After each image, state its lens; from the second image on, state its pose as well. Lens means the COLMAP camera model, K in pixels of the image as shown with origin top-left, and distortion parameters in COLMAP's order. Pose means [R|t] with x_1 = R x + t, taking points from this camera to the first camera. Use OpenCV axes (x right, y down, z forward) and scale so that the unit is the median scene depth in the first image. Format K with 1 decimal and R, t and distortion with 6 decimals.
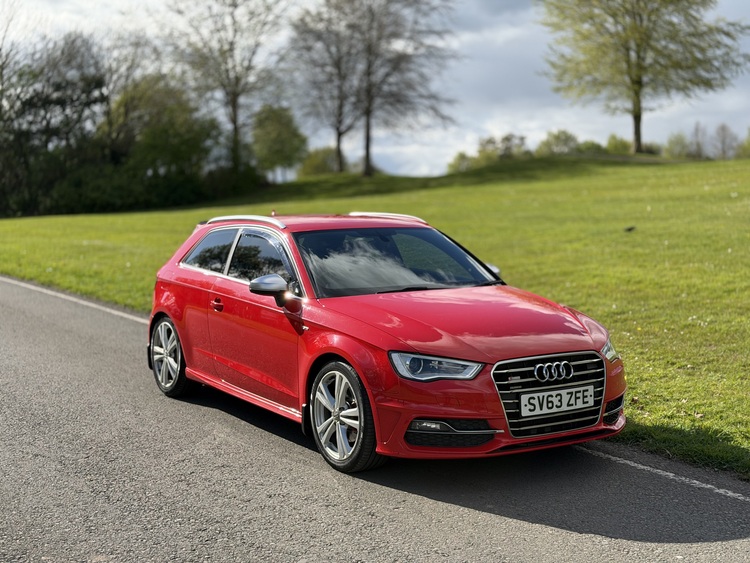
lens RADIAL K [[1042.6, 0, 375.0], [0, 1042.6, 281.5], [0, 0, 1]] dist [0.142717, -0.013525]
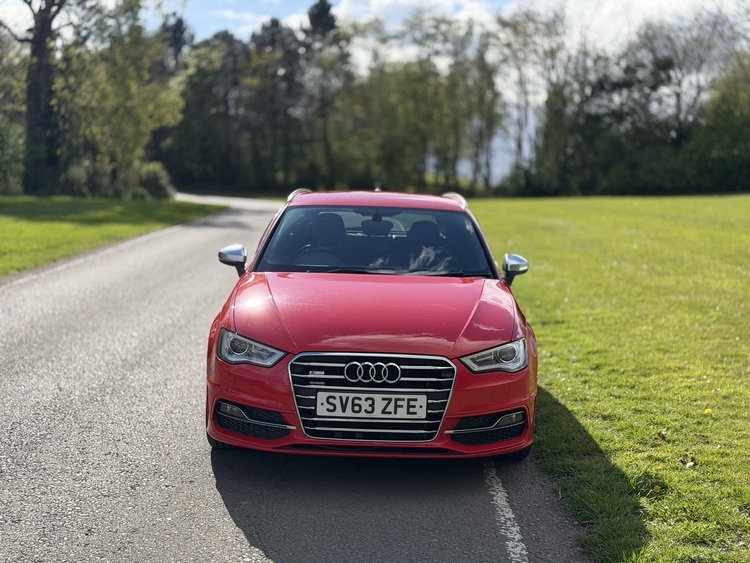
lens RADIAL K [[1042.6, 0, 375.0], [0, 1042.6, 281.5], [0, 0, 1]] dist [0.142717, -0.013525]
pose [[0.848108, 0.091492, -0.521864, 0.628874], [-0.083336, 0.995753, 0.039140, -0.026160], [0.523228, 0.010295, 0.852130, 0.243289]]
